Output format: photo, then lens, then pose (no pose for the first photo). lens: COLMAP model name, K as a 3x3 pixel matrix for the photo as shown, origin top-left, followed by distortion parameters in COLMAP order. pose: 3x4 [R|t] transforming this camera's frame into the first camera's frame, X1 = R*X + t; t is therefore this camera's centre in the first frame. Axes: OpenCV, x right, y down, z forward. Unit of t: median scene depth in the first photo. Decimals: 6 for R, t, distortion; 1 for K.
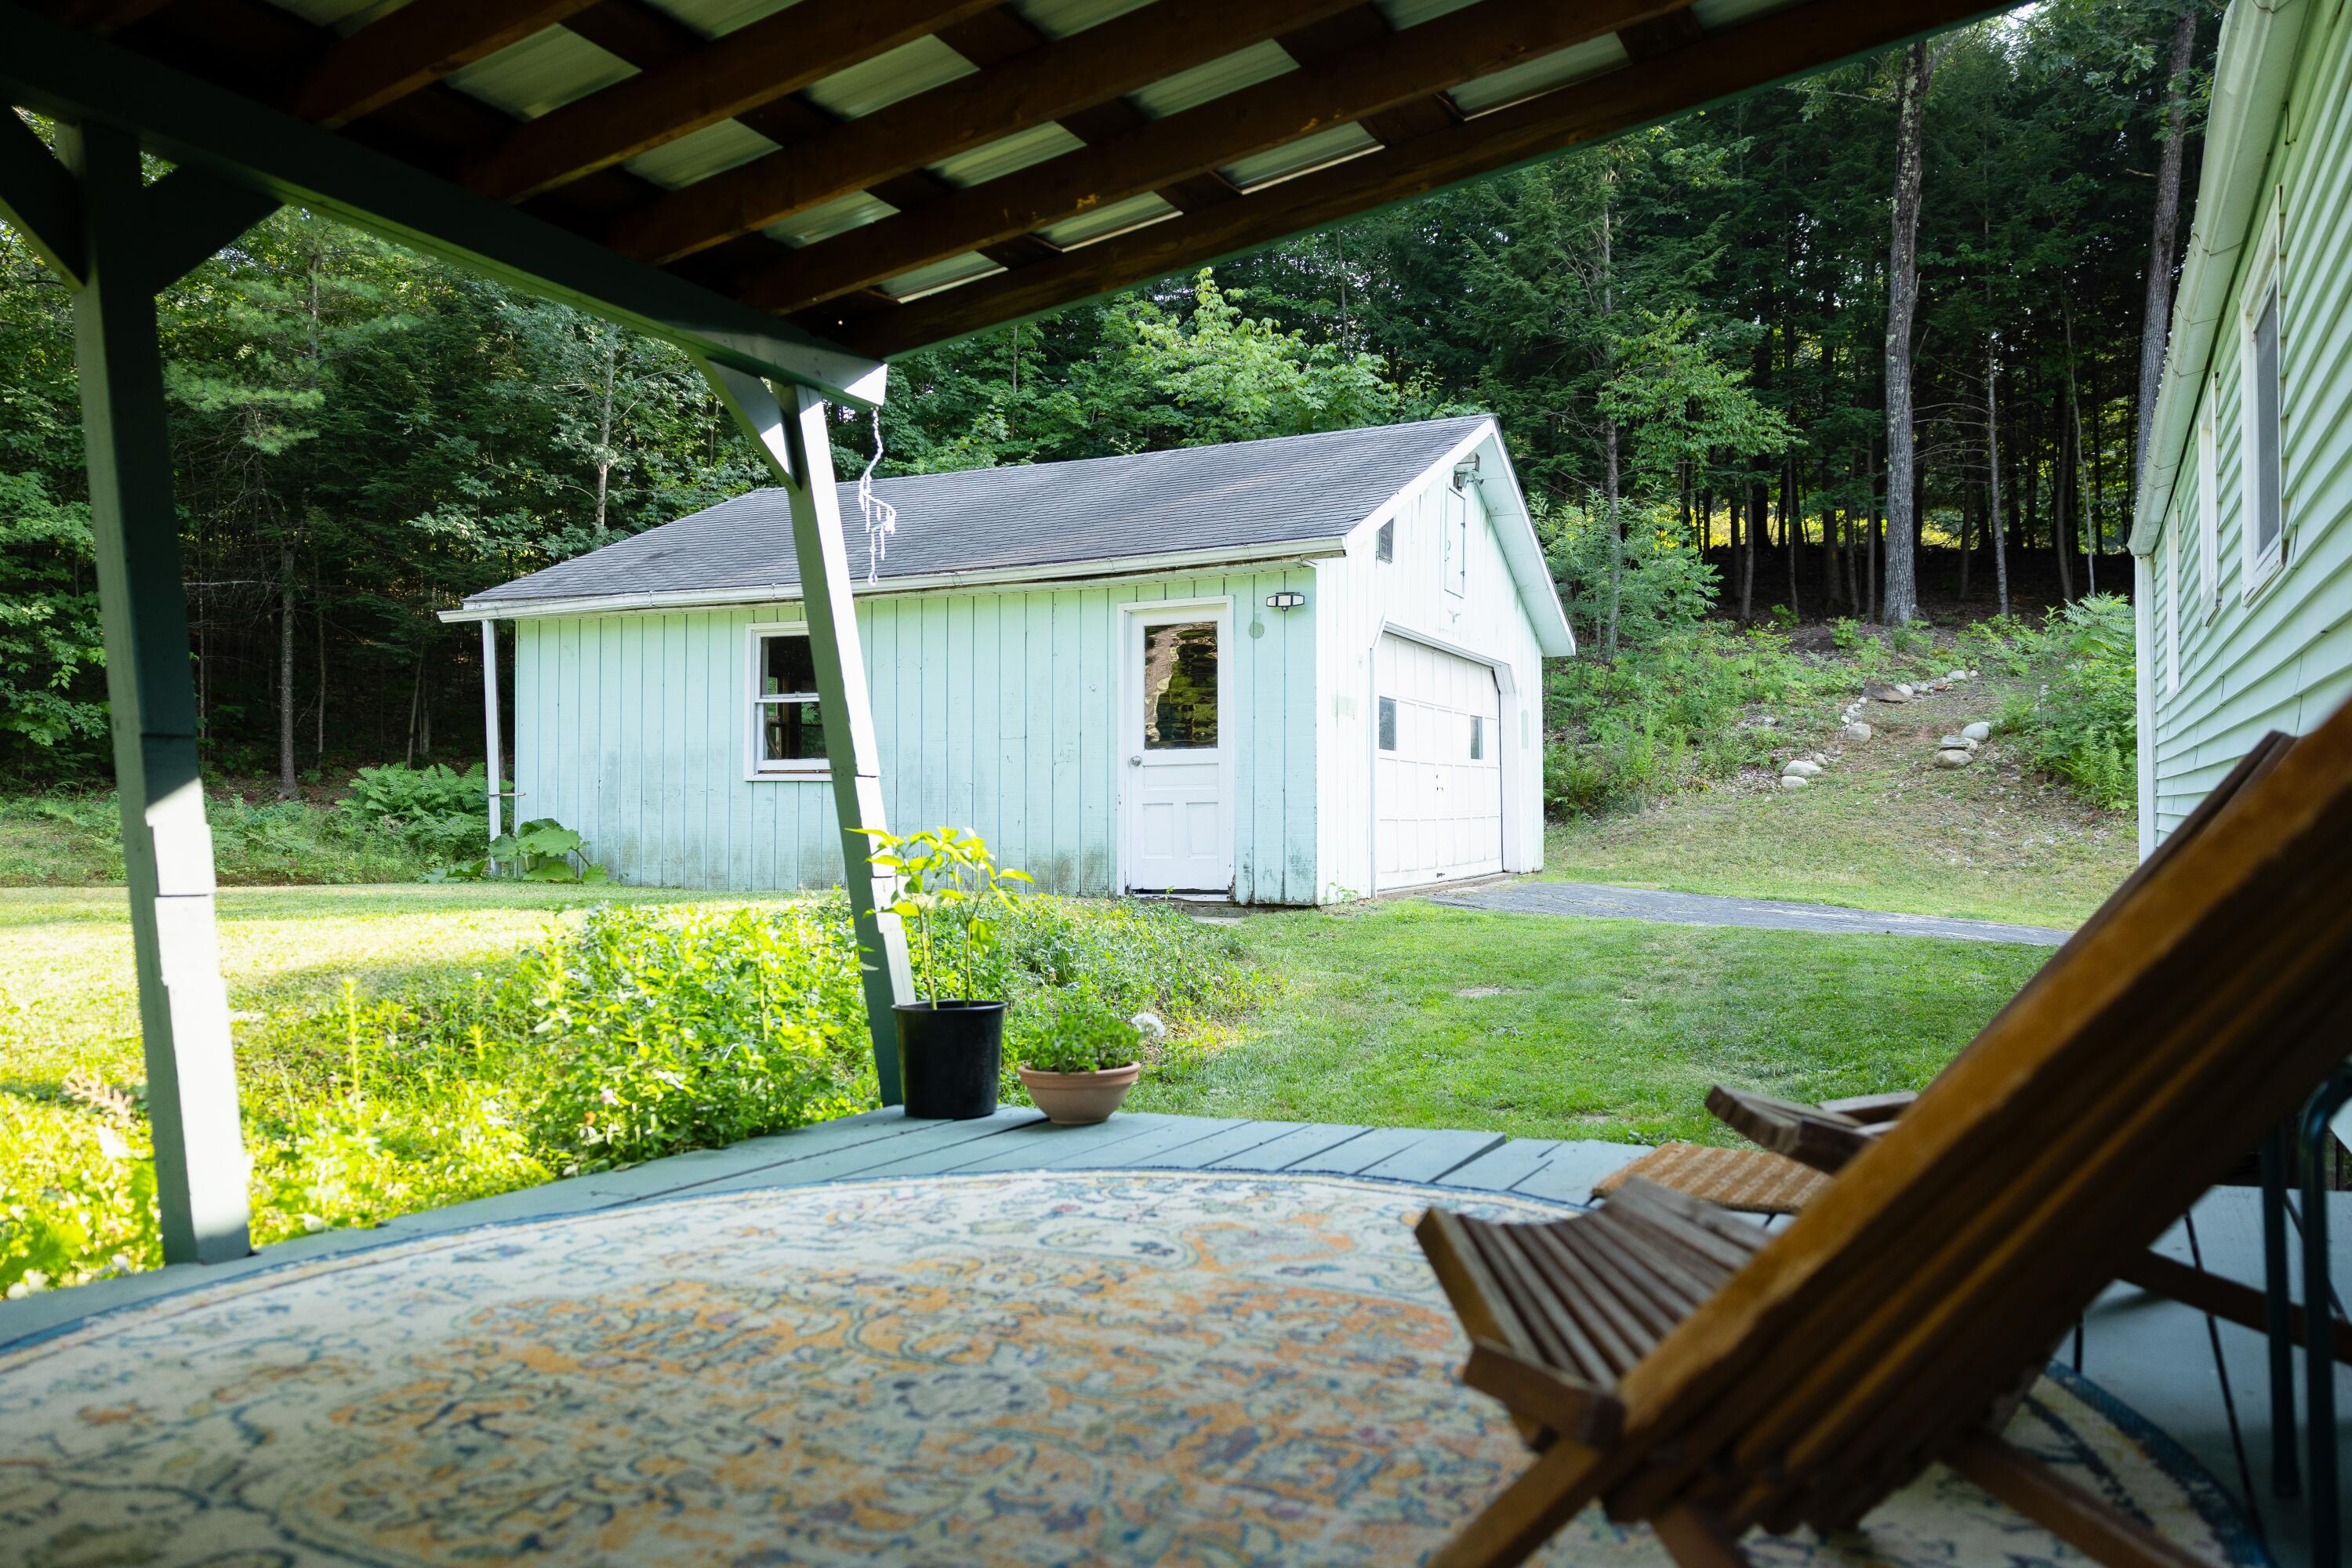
lens RADIAL K [[1643.2, 0, 1177.1], [0, 1643.2, 794.5], [0, 0, 1]] dist [0.006625, 0.004185]
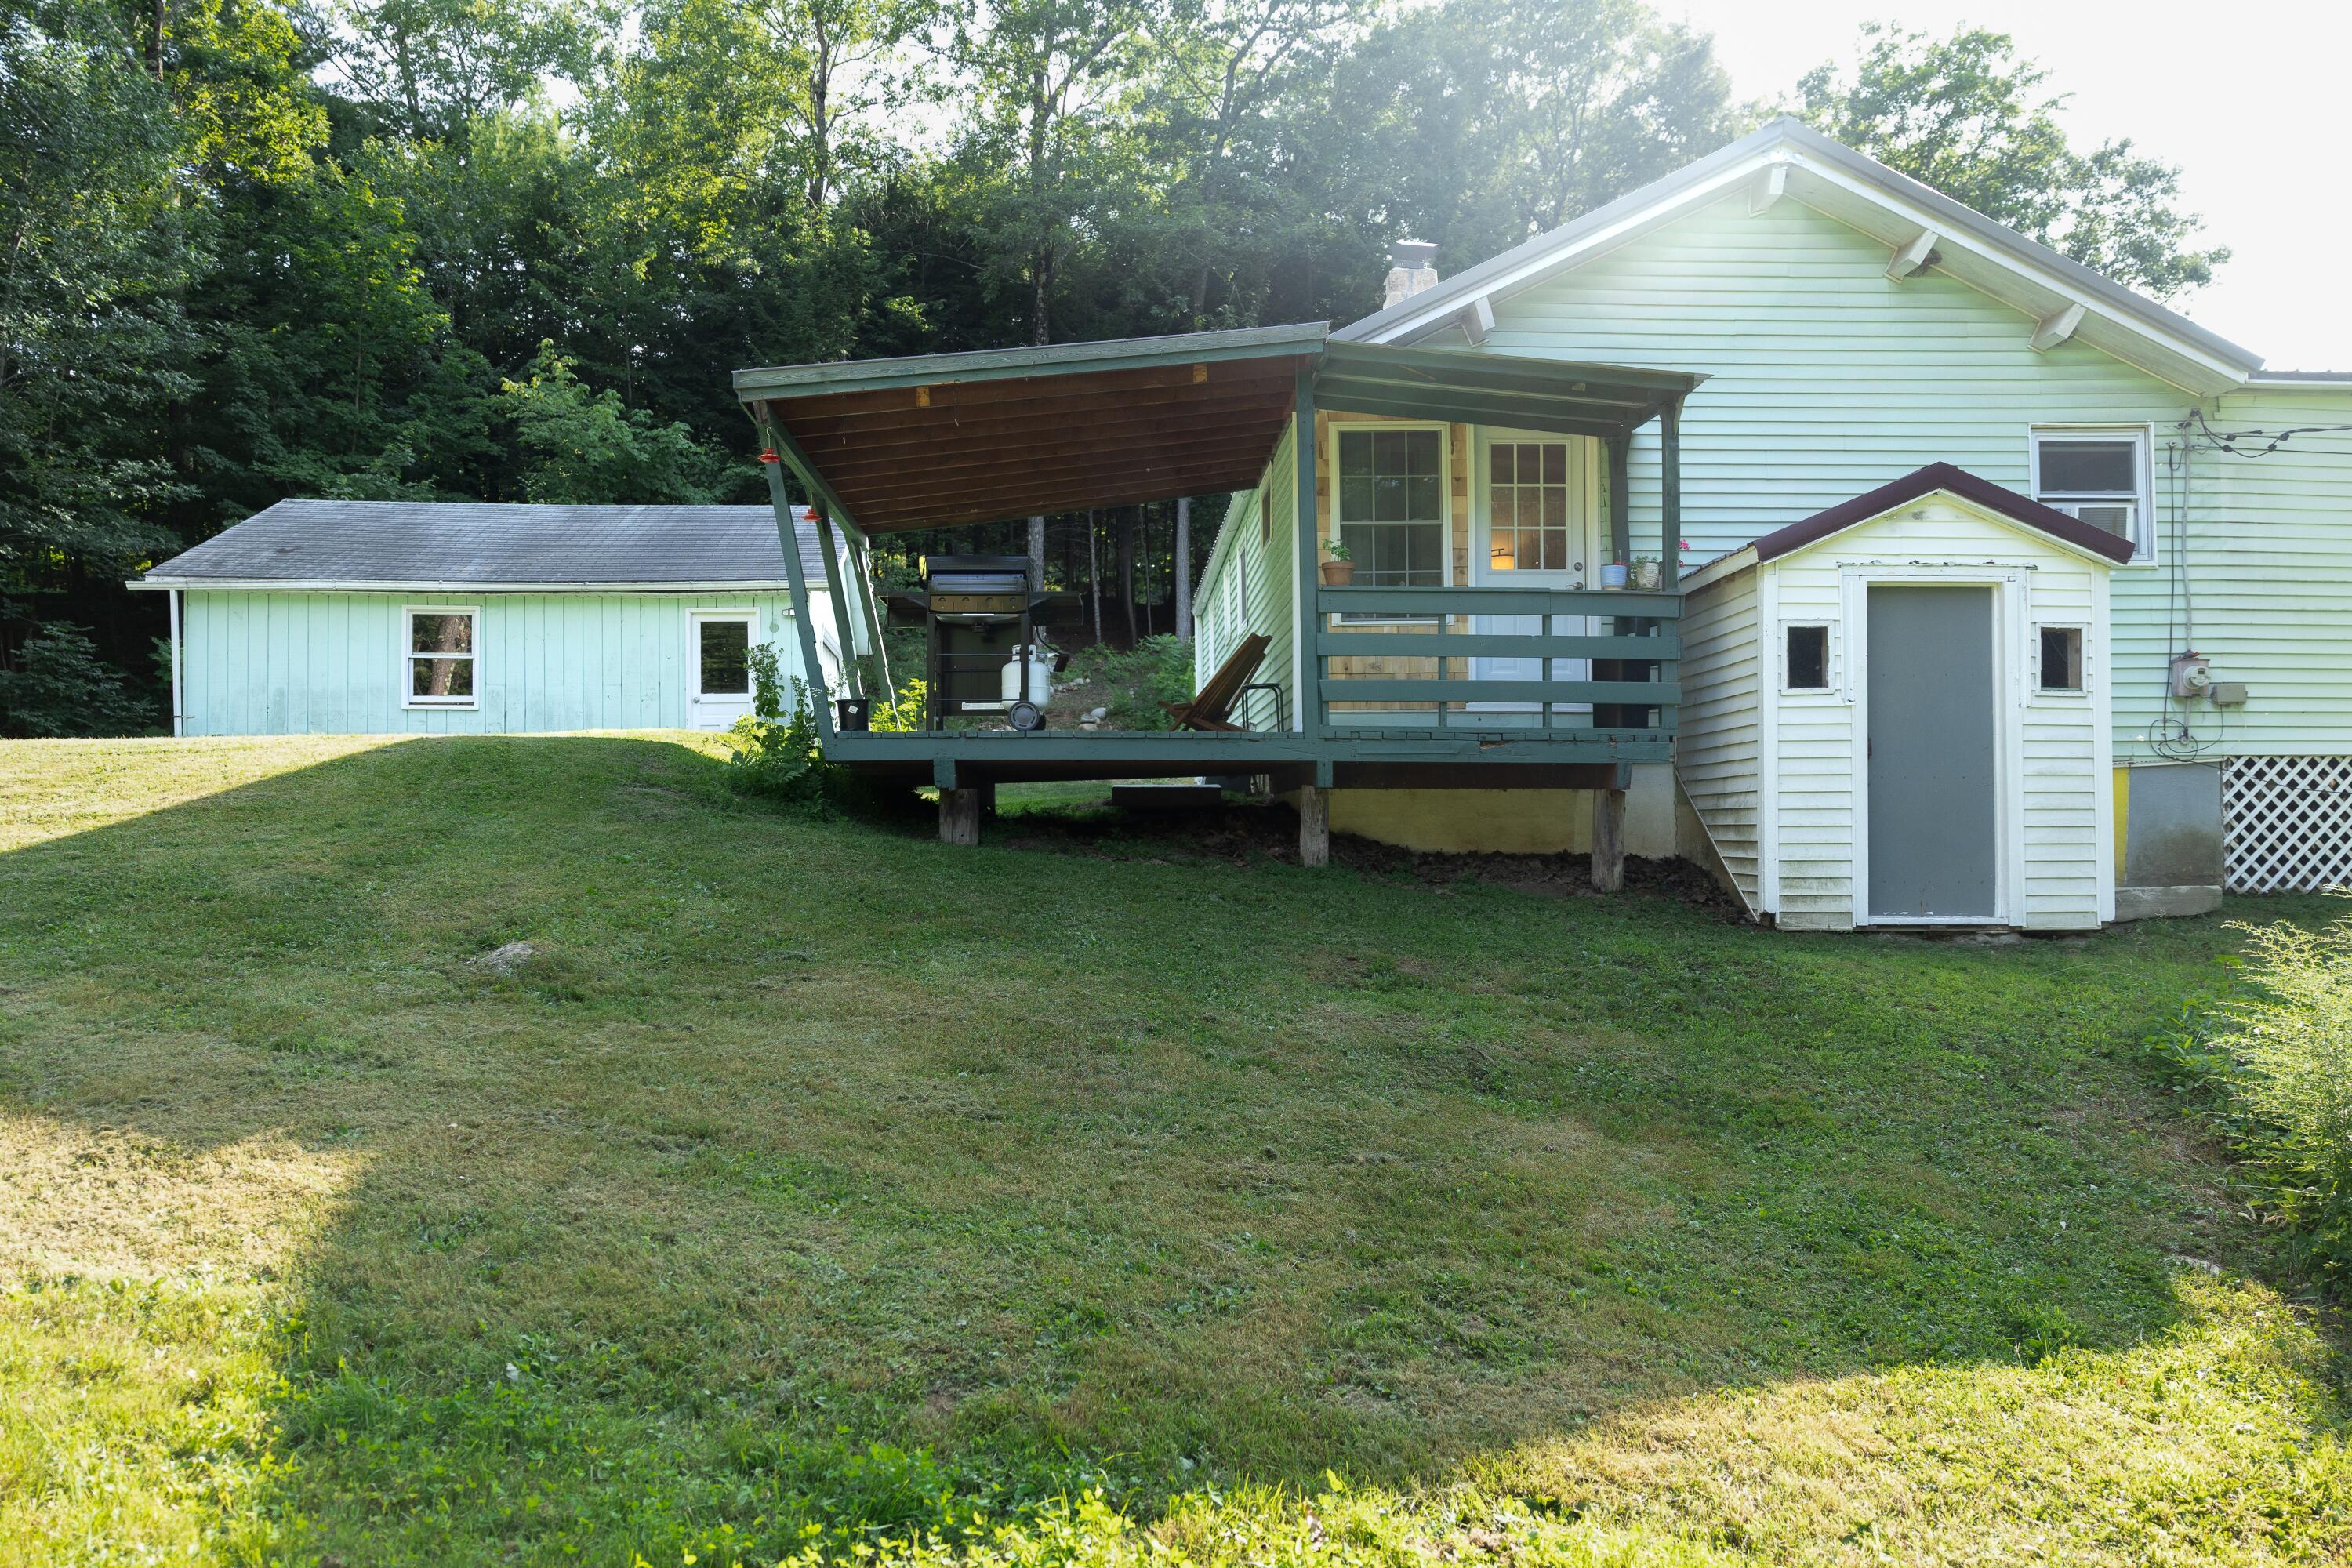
lens RADIAL K [[1643.2, 0, 1178.0], [0, 1643.2, 790.1], [0, 0, 1]] dist [0.006625, 0.004185]
pose [[0.857624, 0.003050, 0.514268, -0.407628], [0.003005, 0.999936, -0.010943, 0.080166], [-0.514268, 0.010930, 0.857560, -0.624299]]
